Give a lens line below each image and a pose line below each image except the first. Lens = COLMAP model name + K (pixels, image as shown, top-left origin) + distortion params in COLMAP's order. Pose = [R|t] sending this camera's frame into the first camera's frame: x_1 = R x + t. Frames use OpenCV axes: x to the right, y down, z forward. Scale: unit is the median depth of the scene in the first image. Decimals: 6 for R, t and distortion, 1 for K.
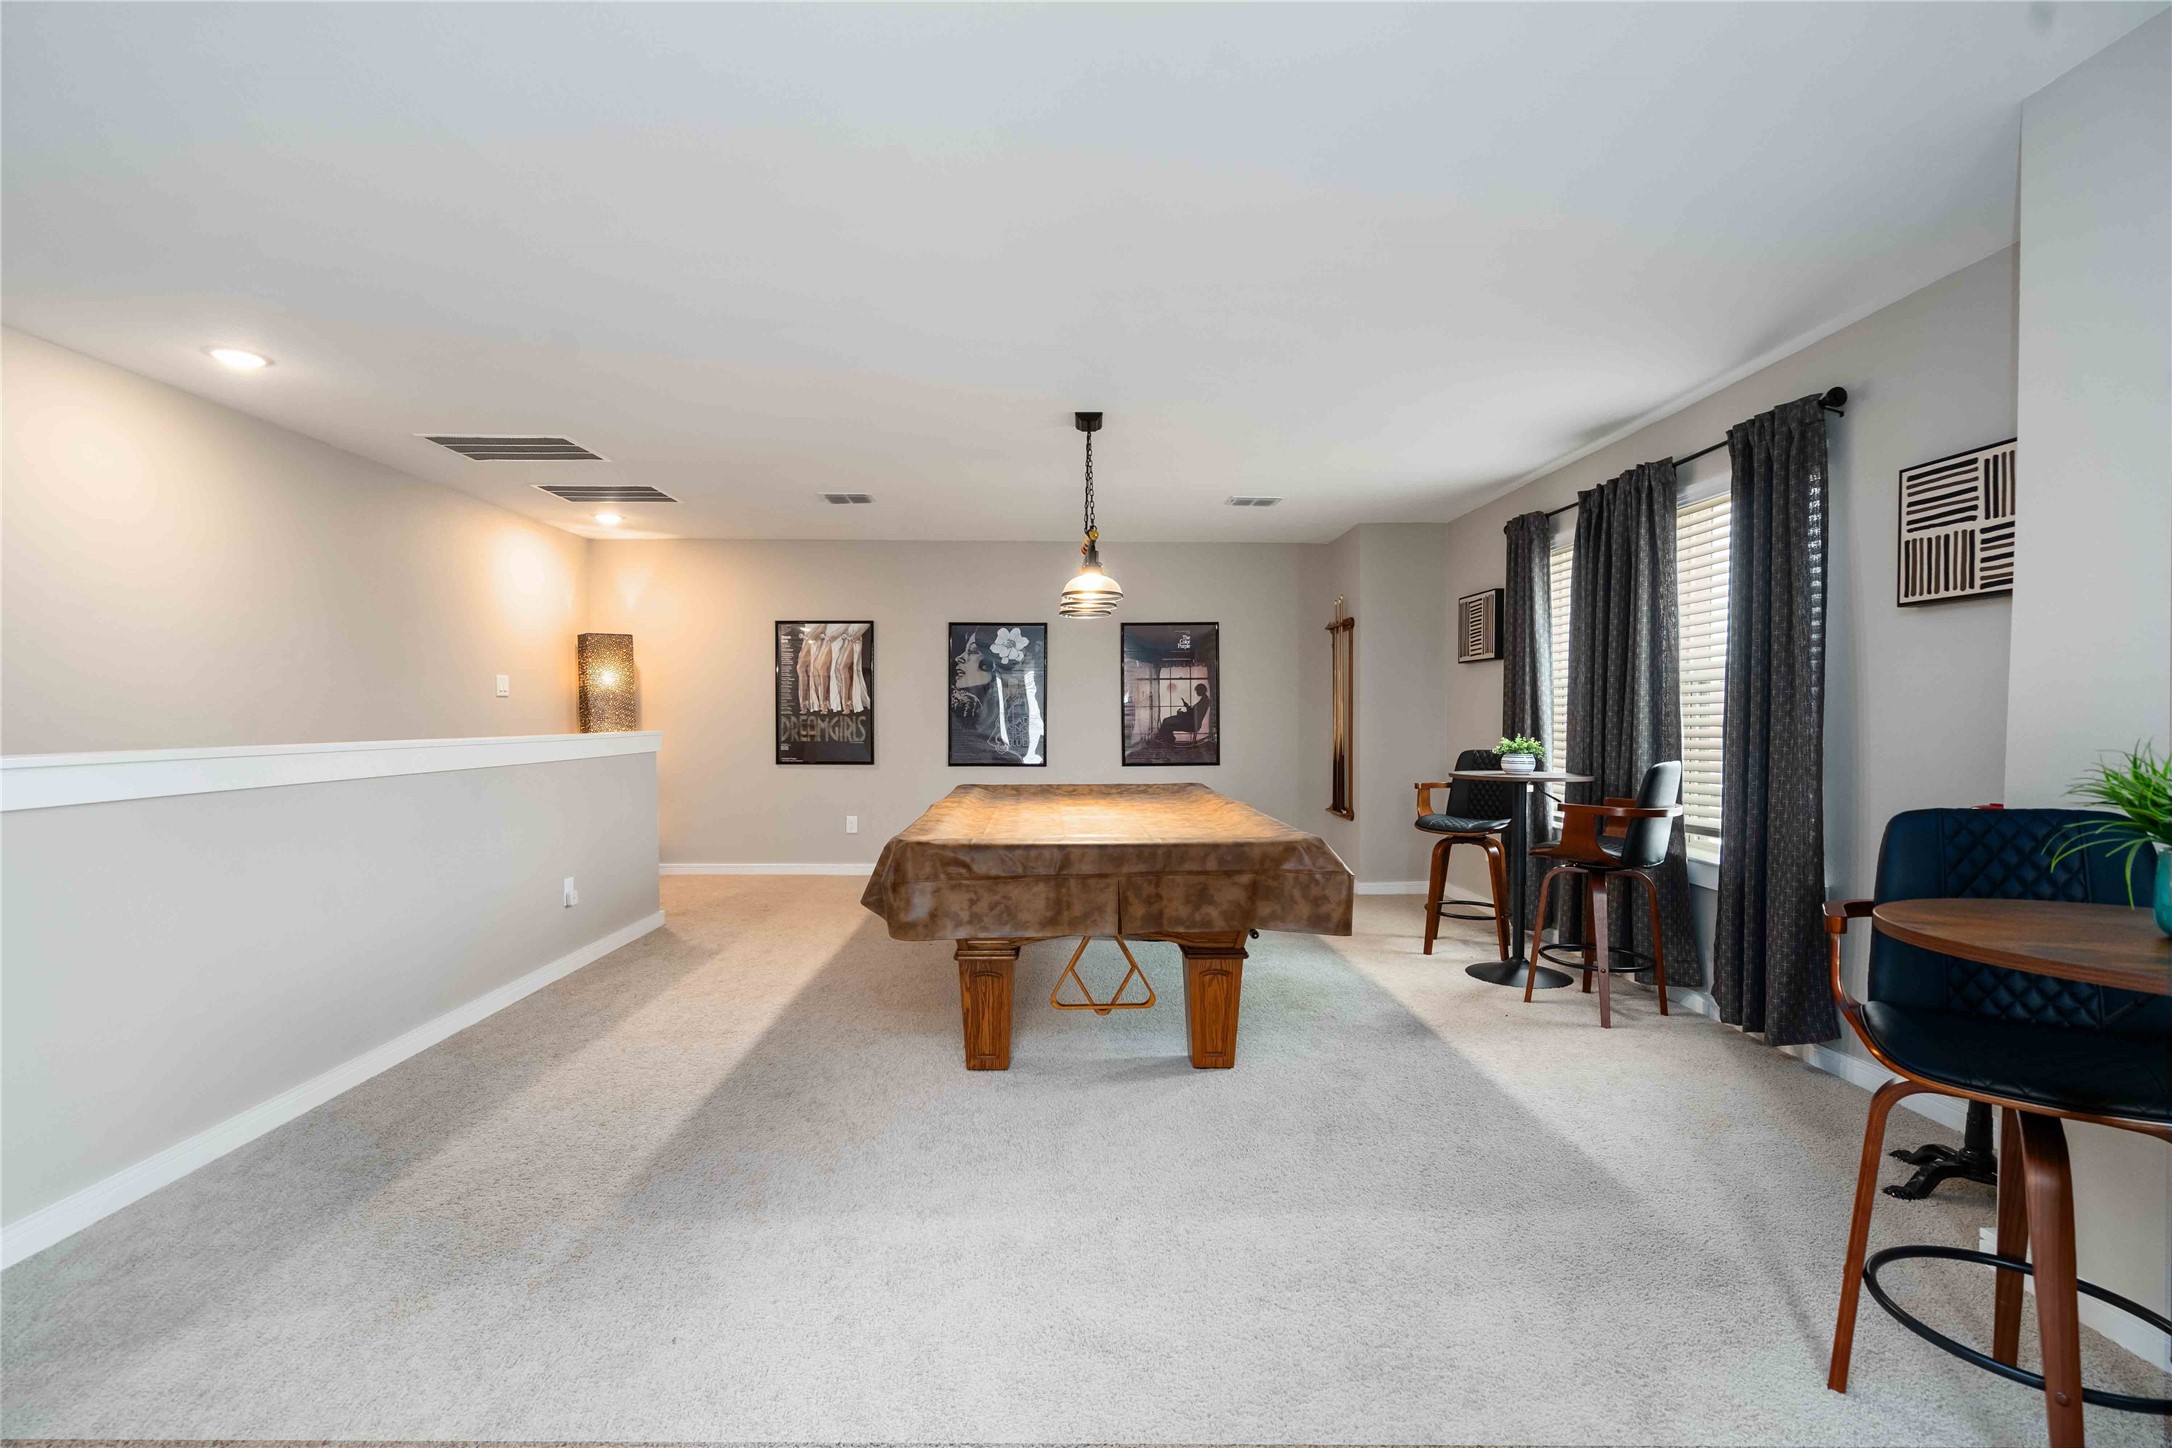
lens RADIAL K [[1008.2, 0, 1087.4], [0, 1008.2, 731.2], [0, 0, 1]] dist [-0.009600, 0.002974]
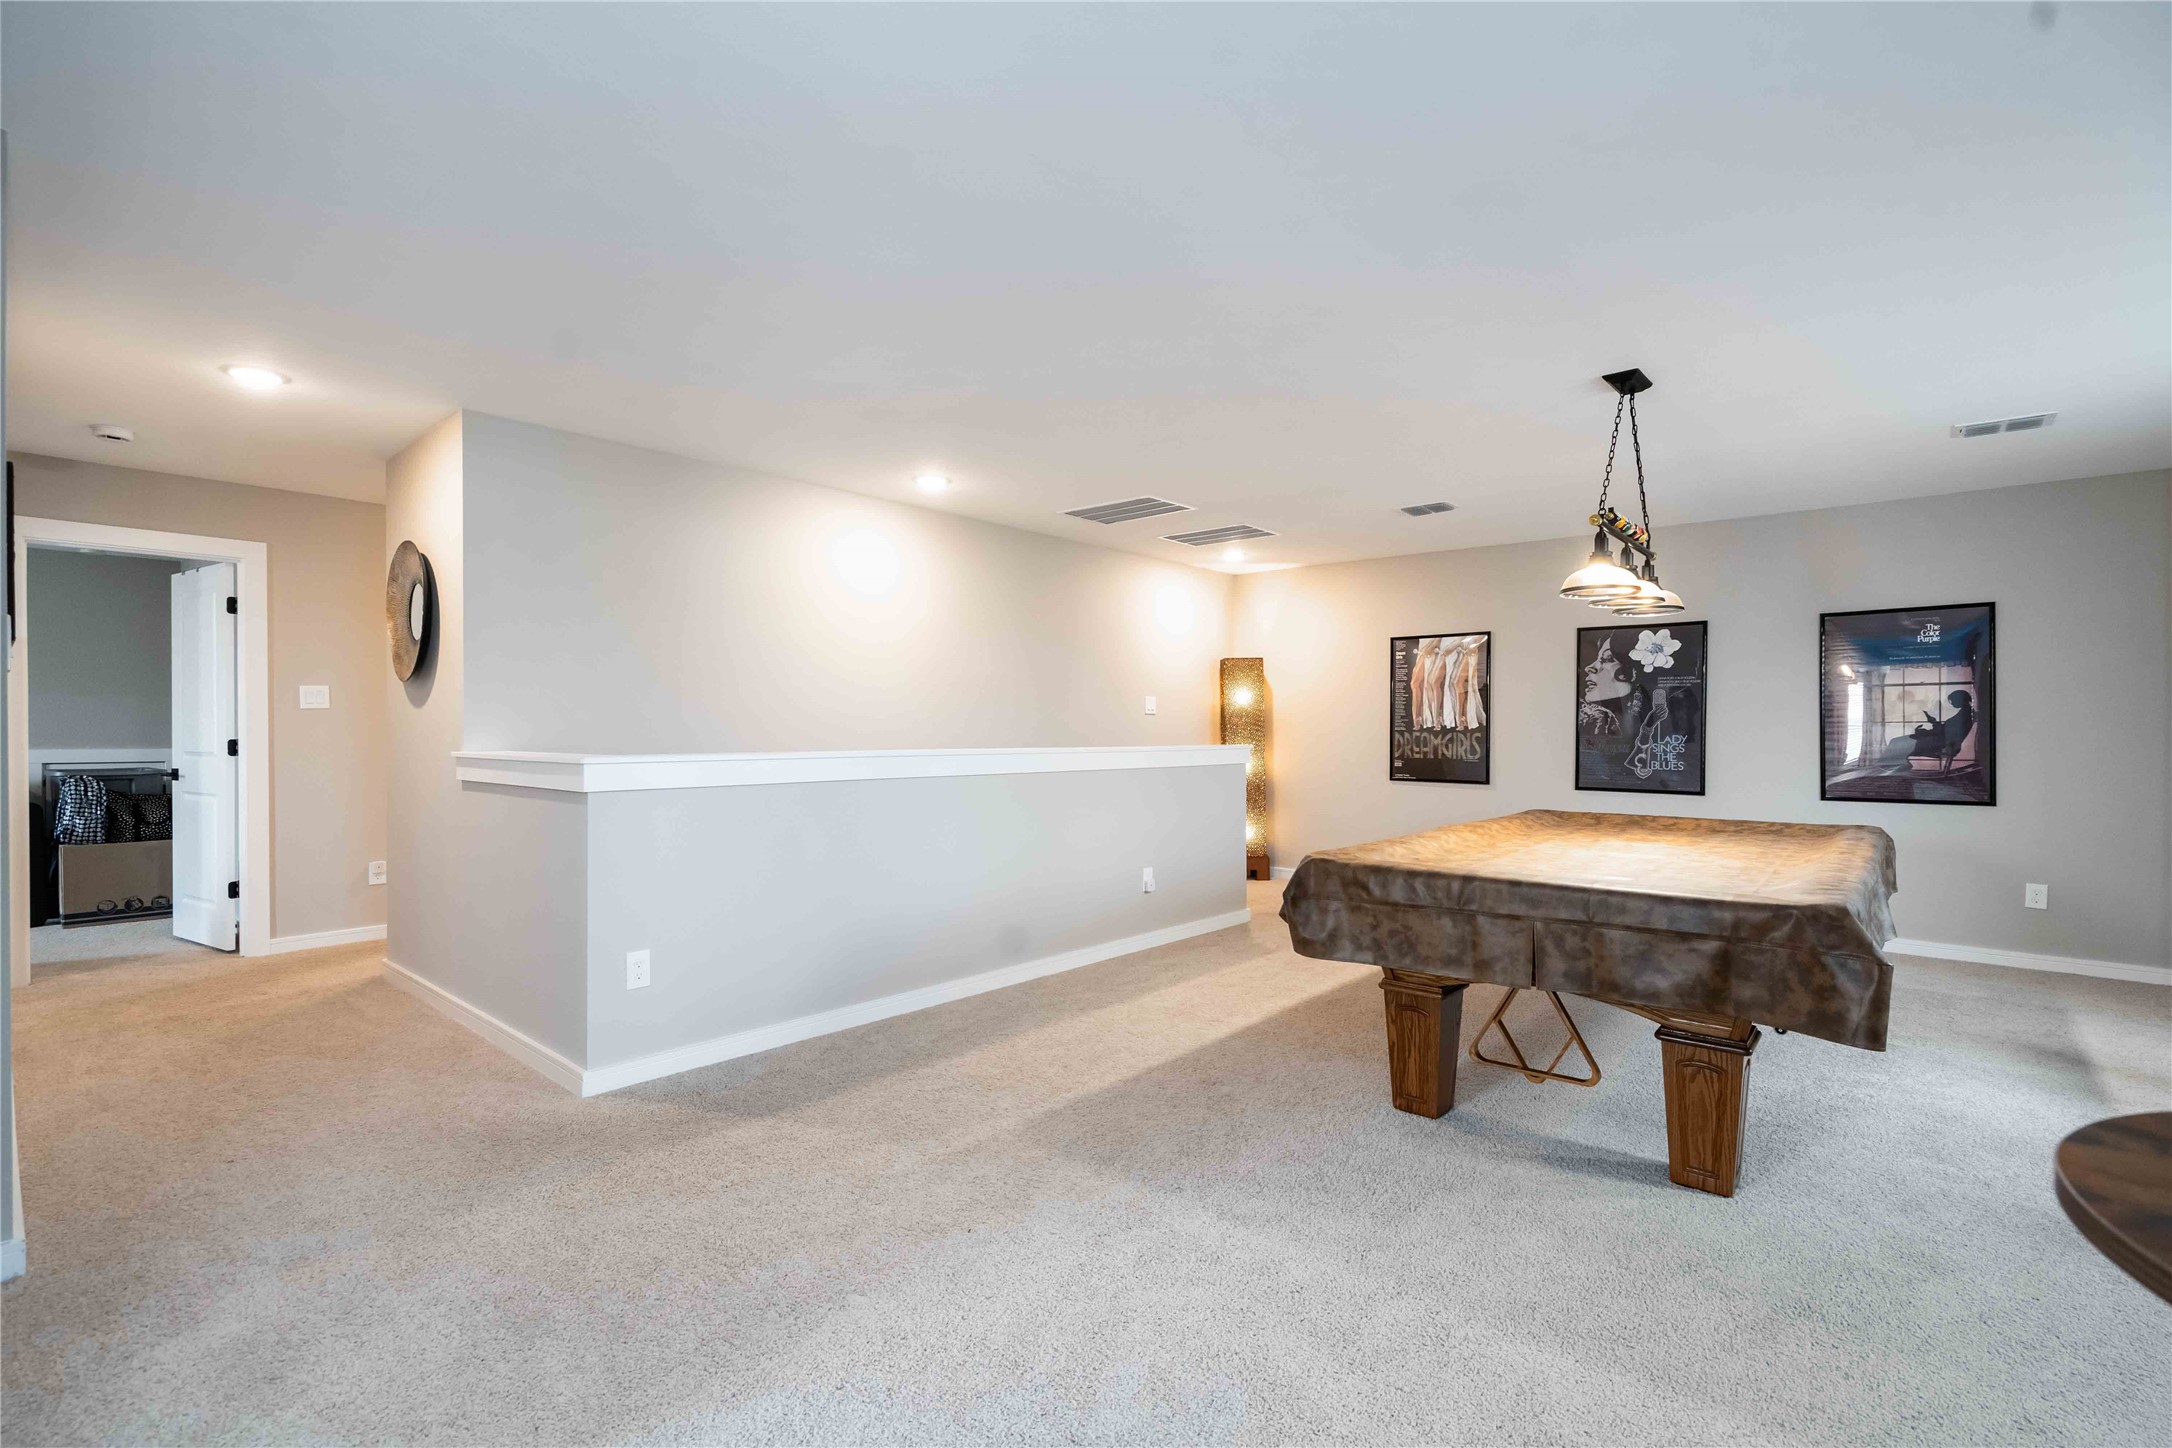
lens RADIAL K [[1008.2, 0, 1047.4], [0, 1008.2, 721.1], [0, 0, 1]] dist [-0.009600, 0.002974]
pose [[0.716468, -0.001690, -0.697618, 0.223755], [-0.016822, 0.999664, -0.019698, -0.000763], [0.697417, 0.025848, 0.716199, 0.066493]]
